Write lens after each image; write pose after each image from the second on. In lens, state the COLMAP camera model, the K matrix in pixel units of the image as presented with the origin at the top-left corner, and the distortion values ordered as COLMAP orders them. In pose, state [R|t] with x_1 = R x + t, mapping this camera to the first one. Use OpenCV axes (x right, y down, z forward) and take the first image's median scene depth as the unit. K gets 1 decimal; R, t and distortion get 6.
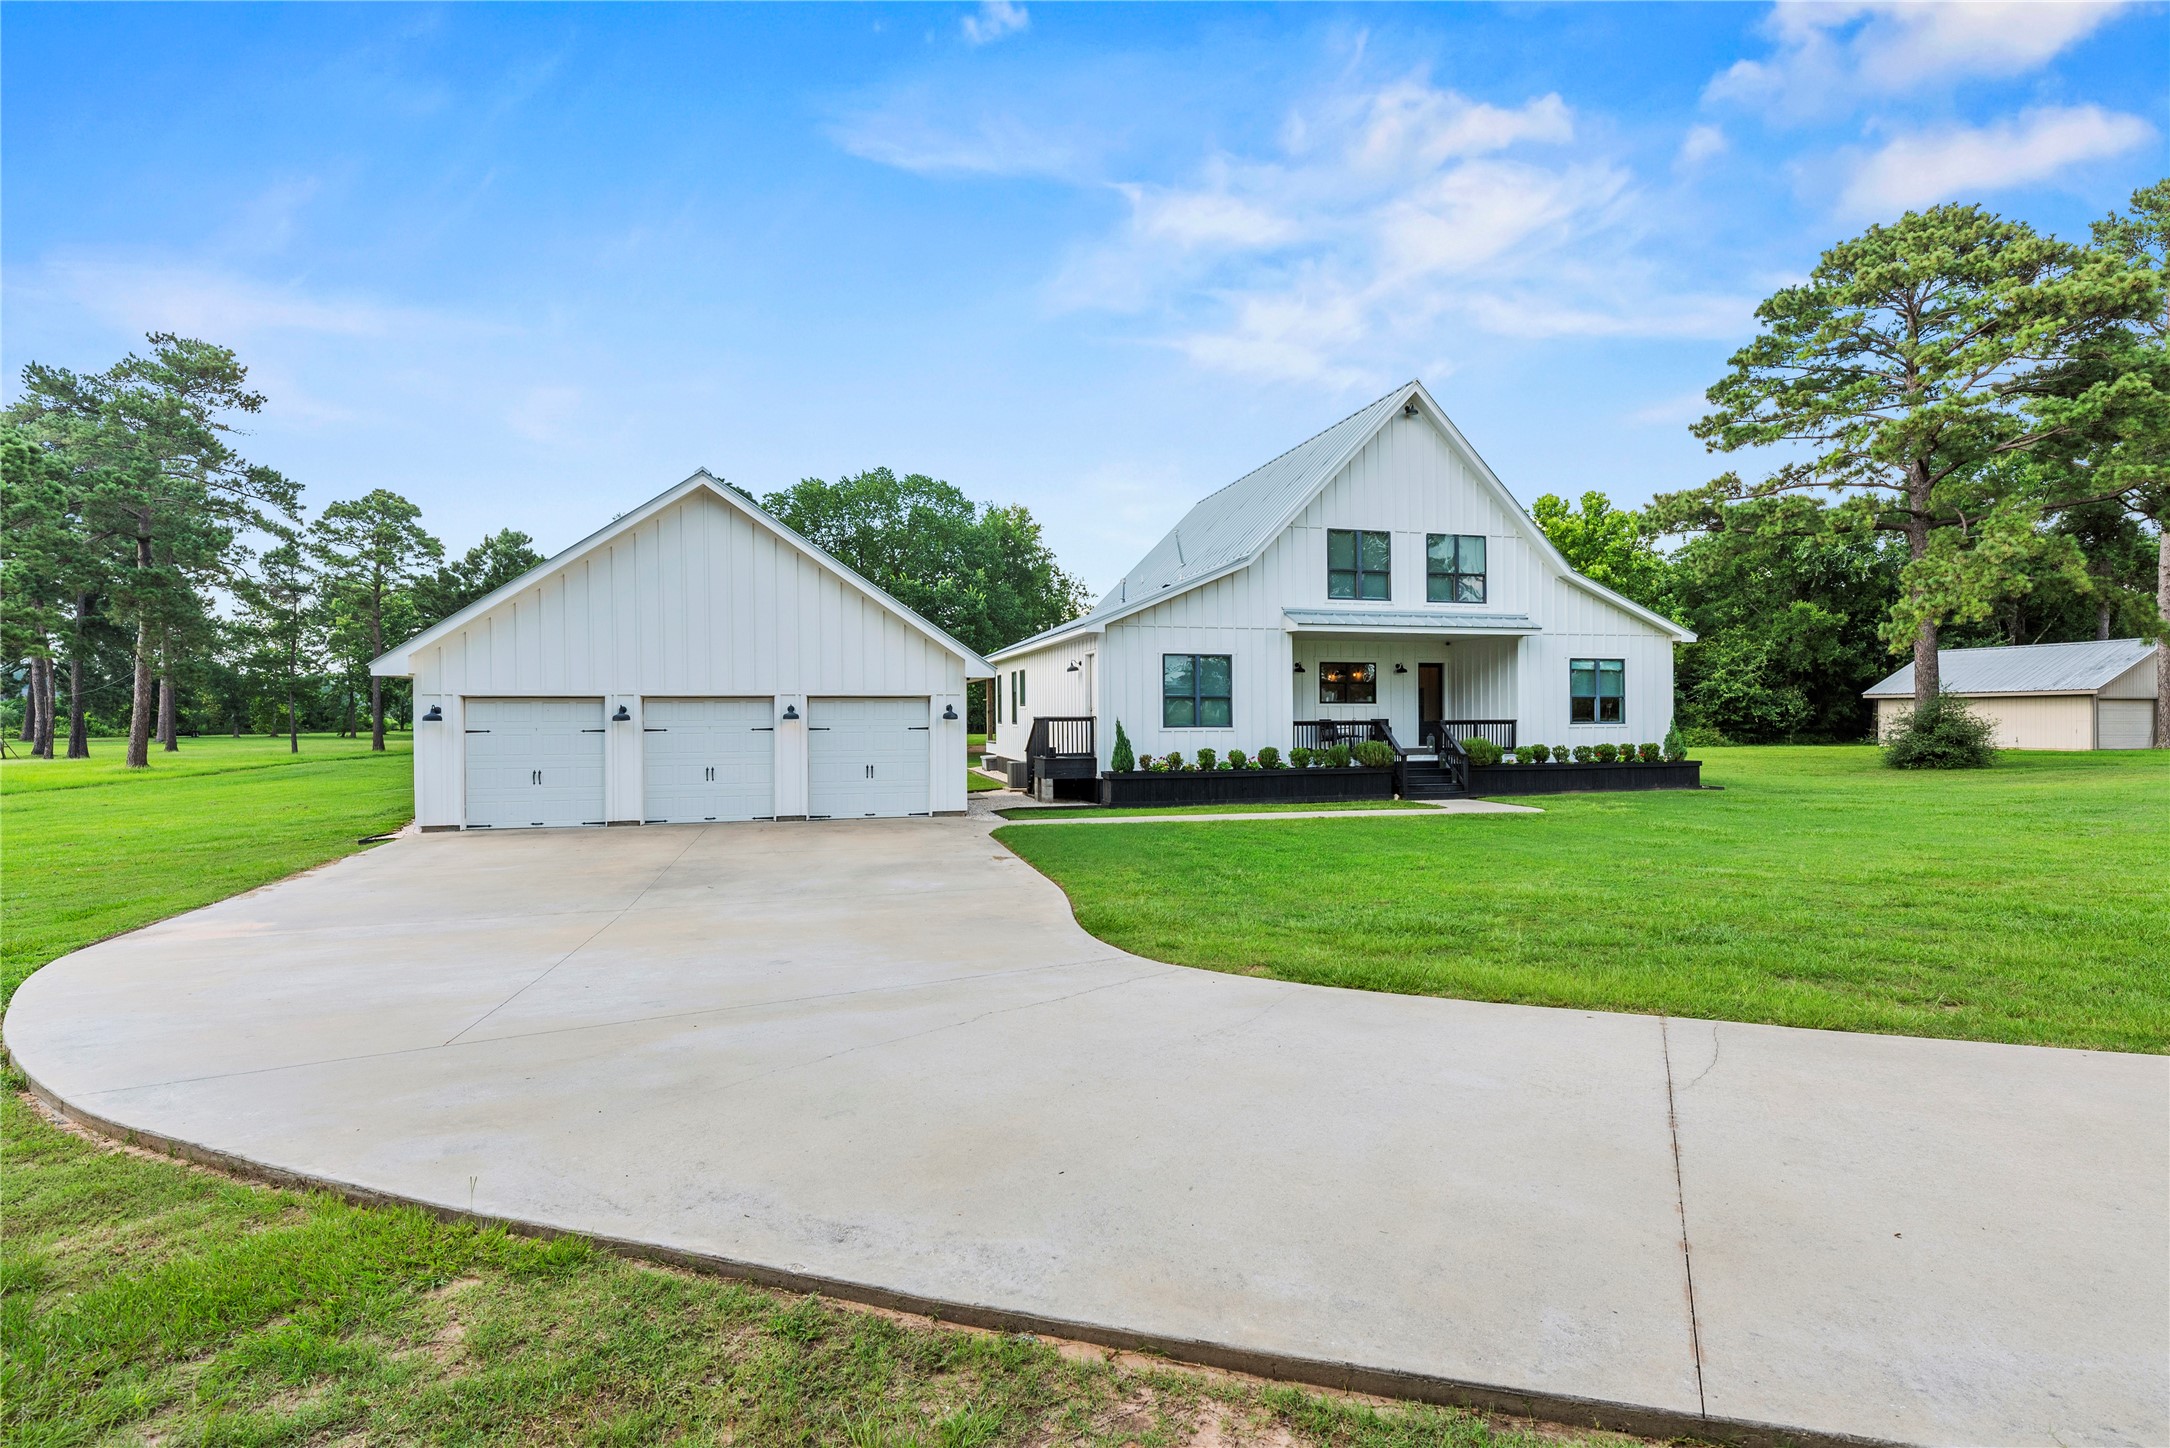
lens RADIAL K [[1016.6, 0, 1138.5], [0, 1016.6, 717.4], [0, 0, 1]] dist [0.000354, 0.001382]
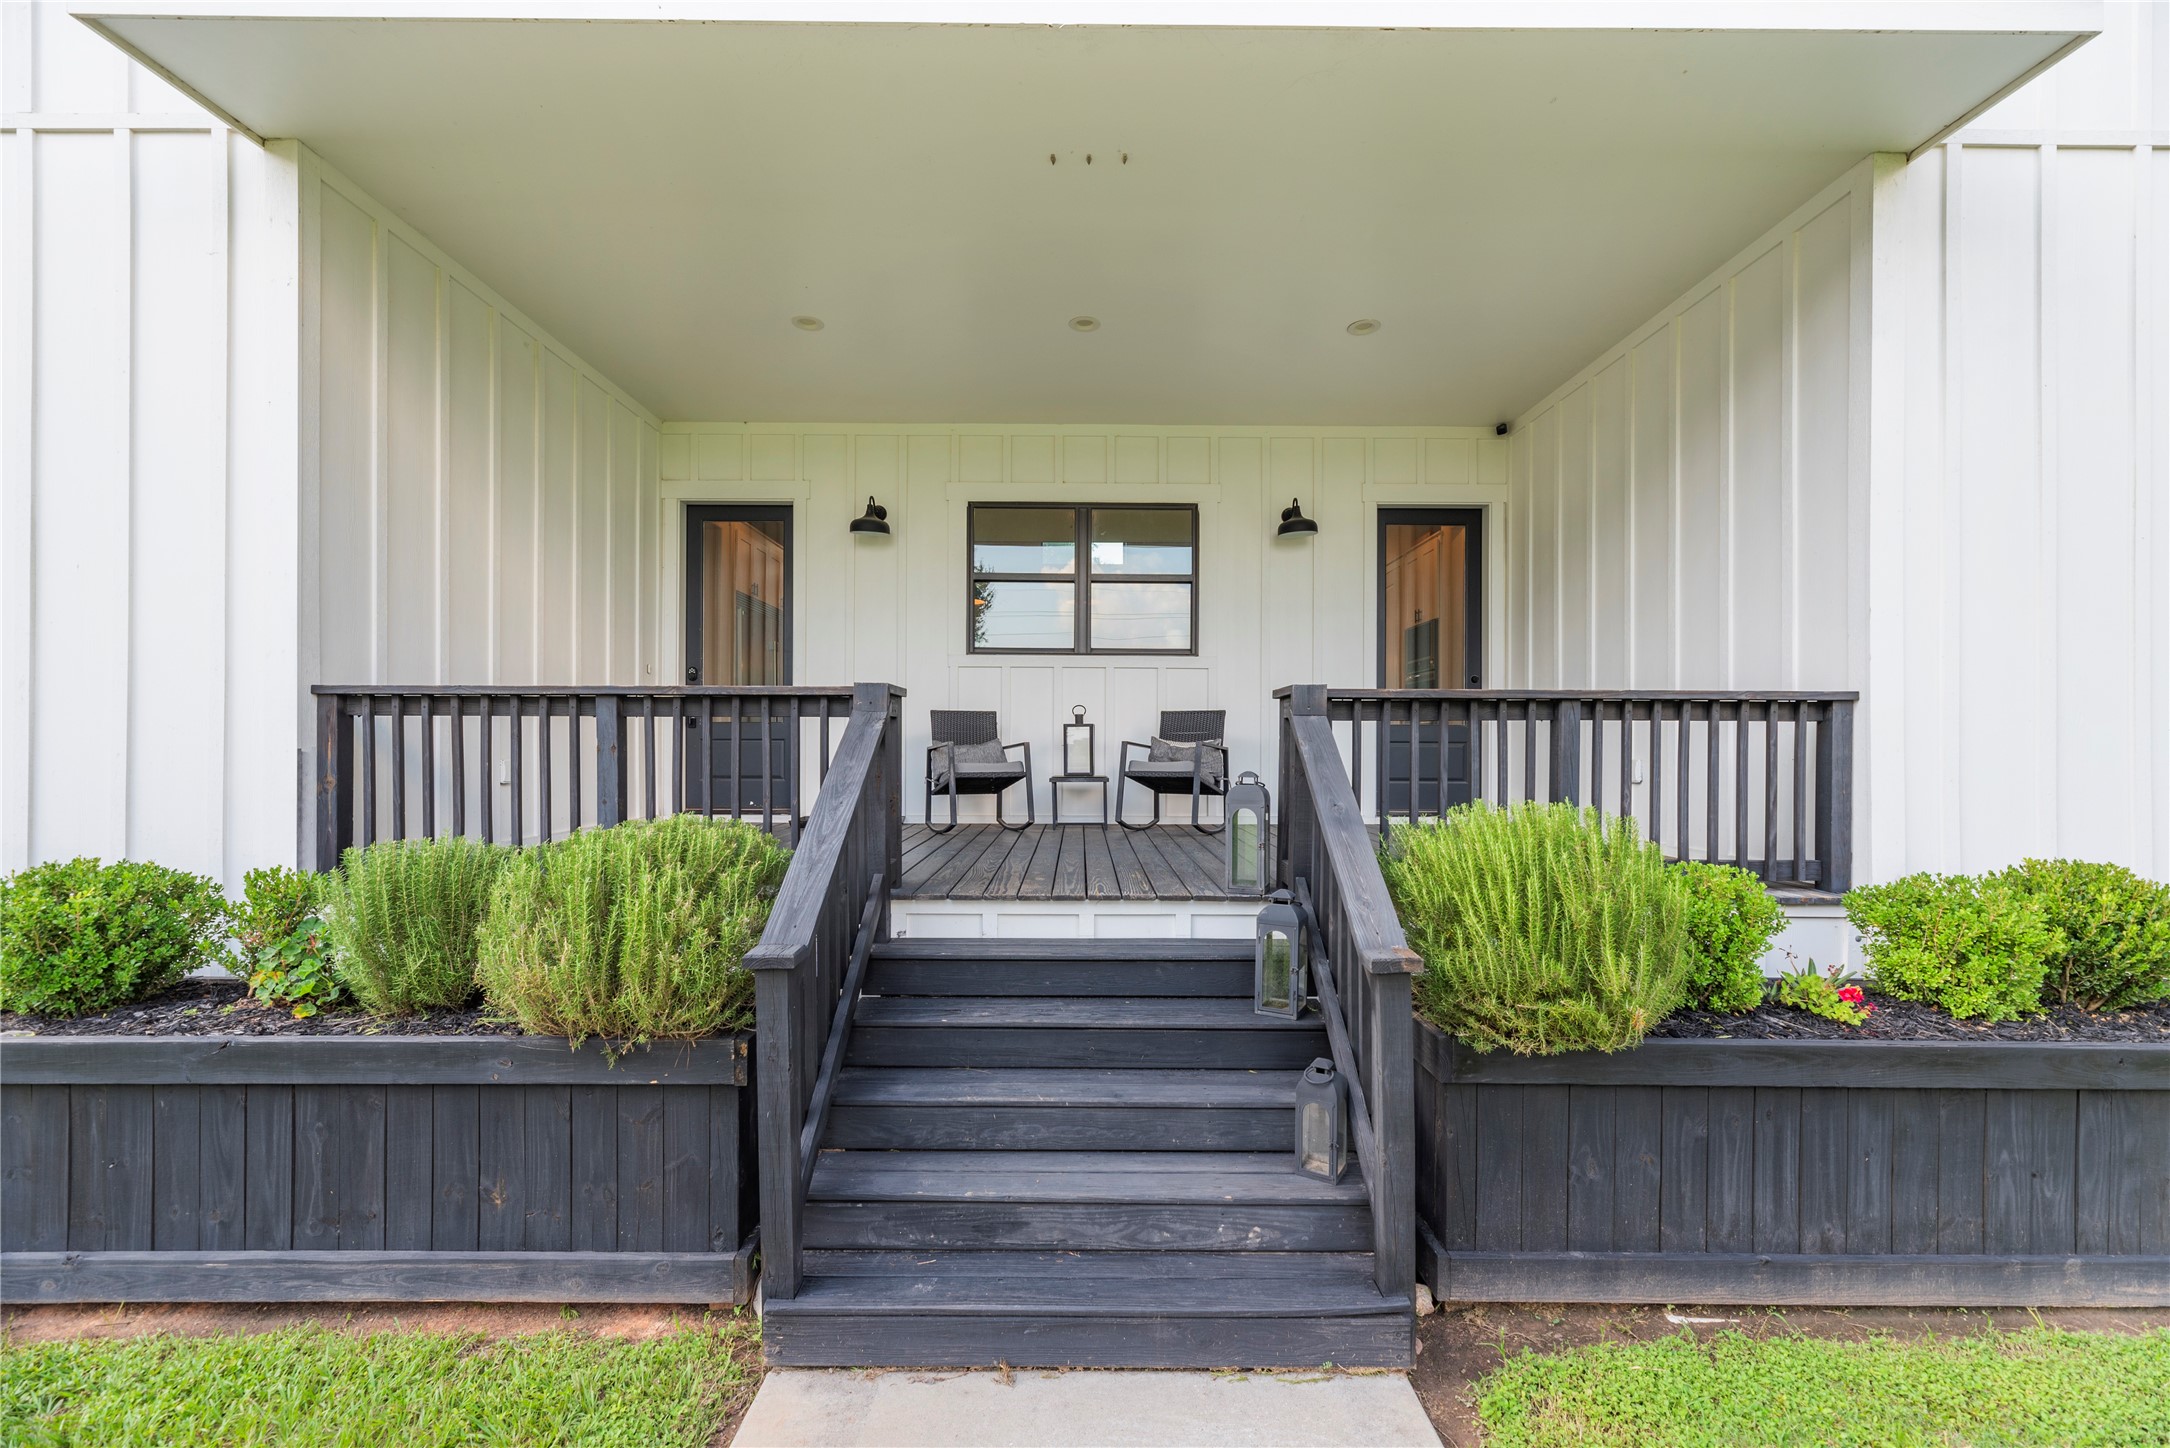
lens RADIAL K [[900.9, 0, 1102.9], [0, 900.9, 746.5], [0, 0, 1]] dist [-0.003342, -0.001538]
pose [[0.964705, 0.005975, -0.263264, 0.292399], [-0.009141, 0.999900, -0.010804, 0.013265], [0.263173, 0.012829, 0.964663, 0.824259]]
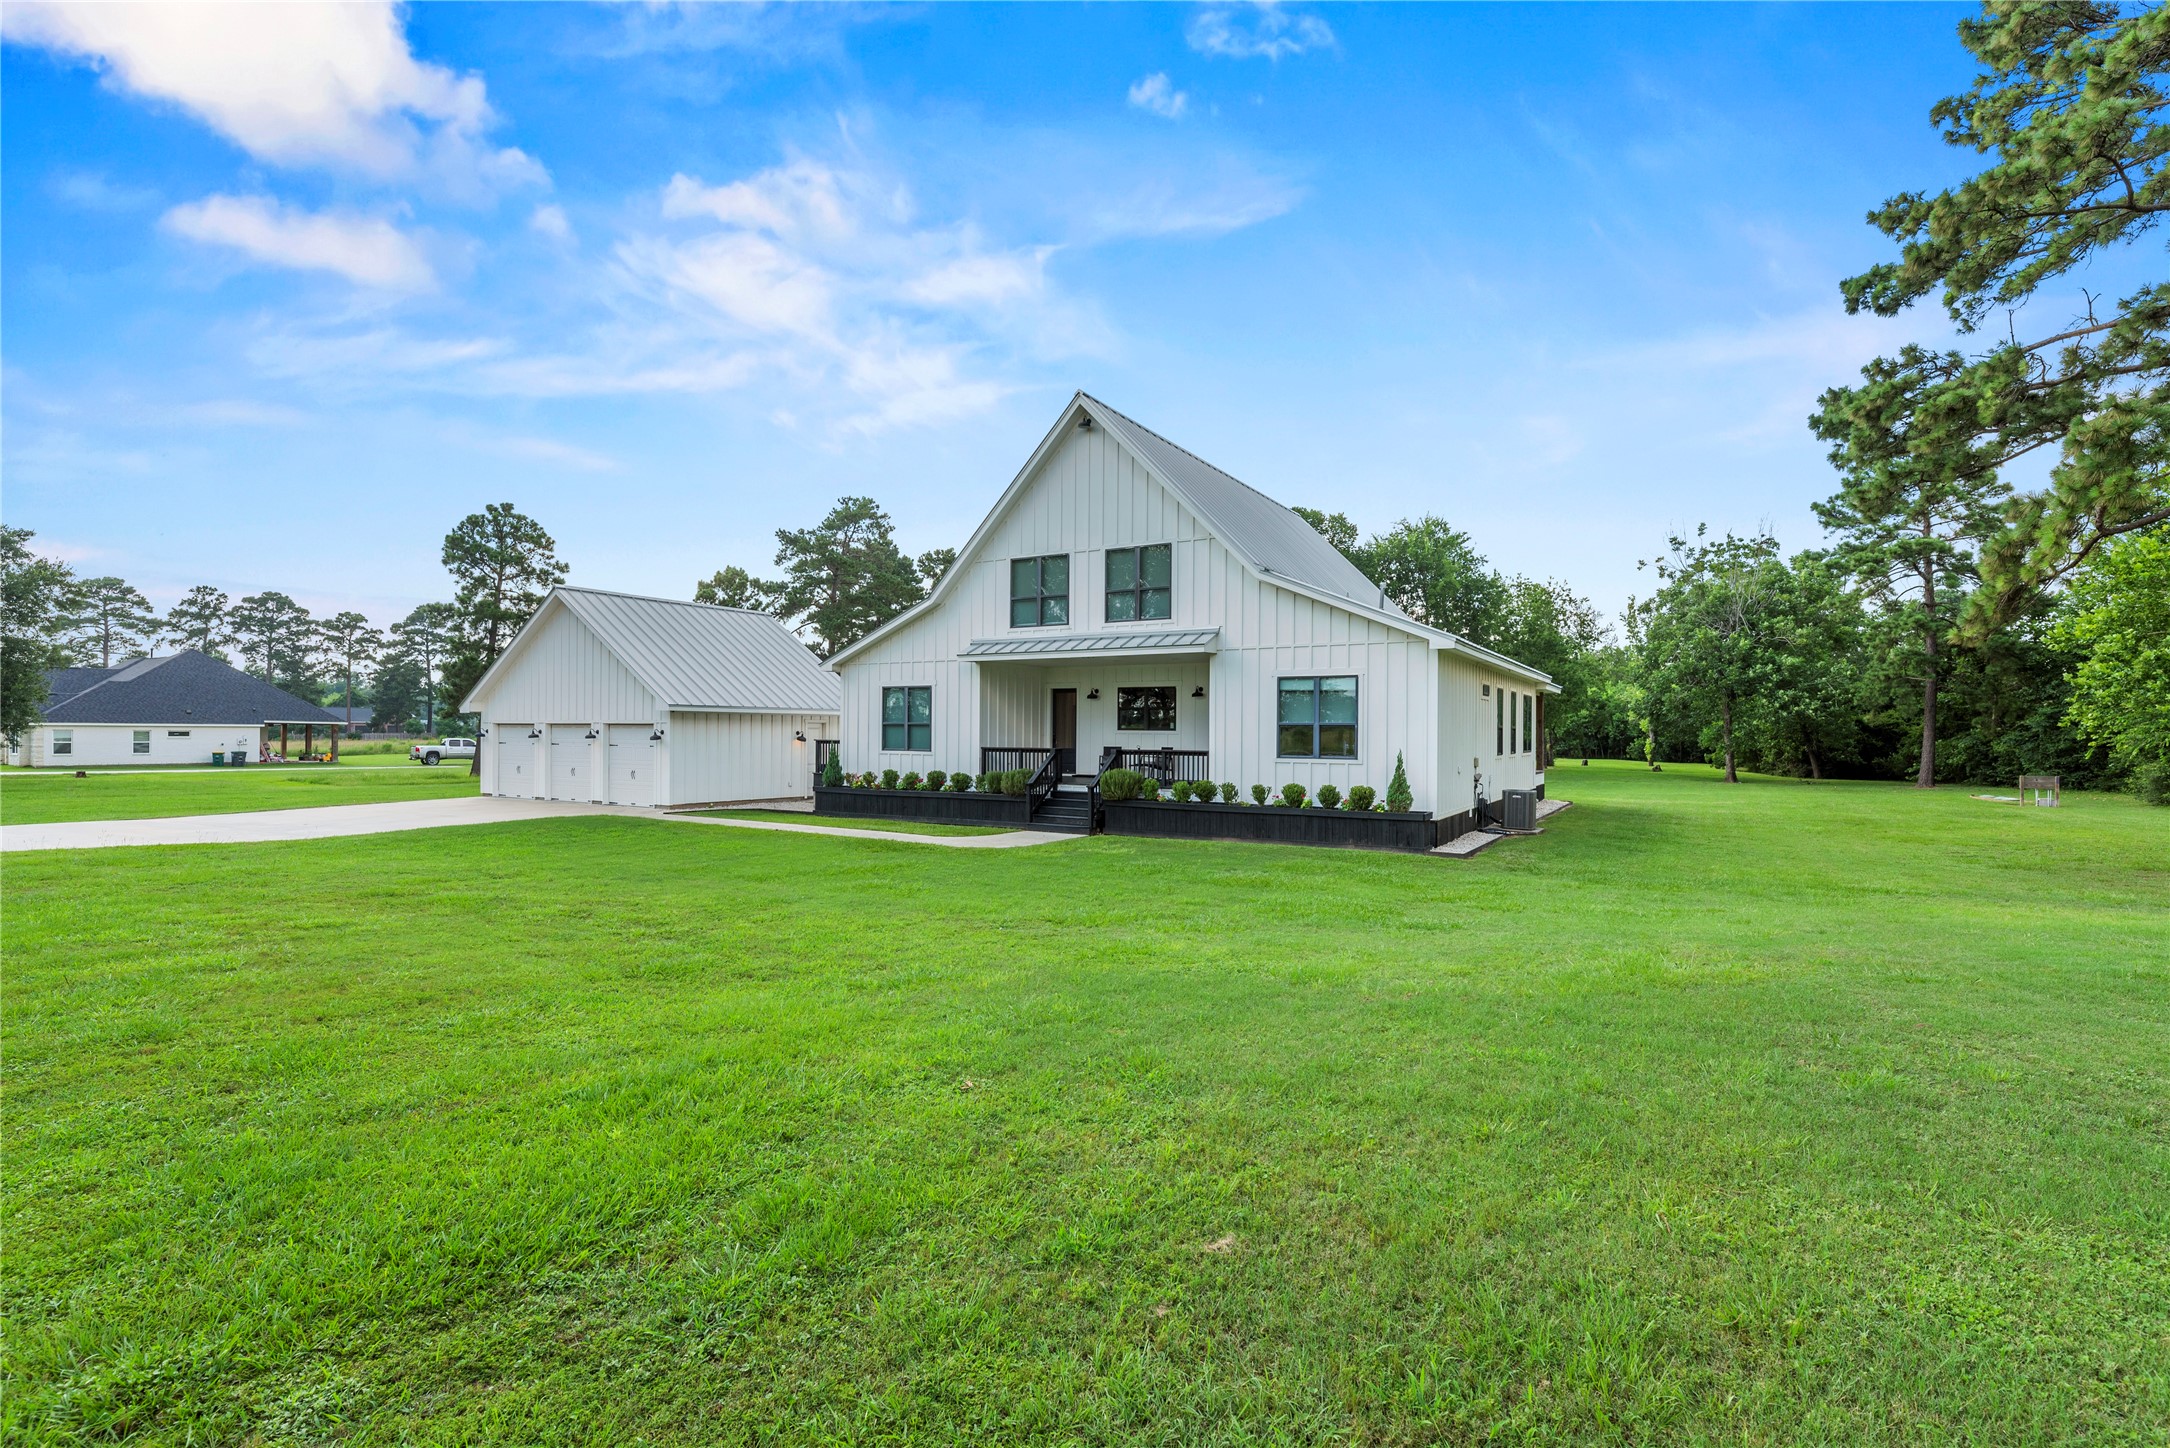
lens RADIAL K [[1042.2, 0, 1094.3], [0, 1042.2, 727.0], [0, 0, 1]] dist [0.003106, 0.000172]
pose [[0.680238, 0.002145, -0.732988, 0.938002], [-0.017005, 0.999773, -0.012855, -0.004989], [0.732794, 0.021209, 0.680120, 0.330404]]
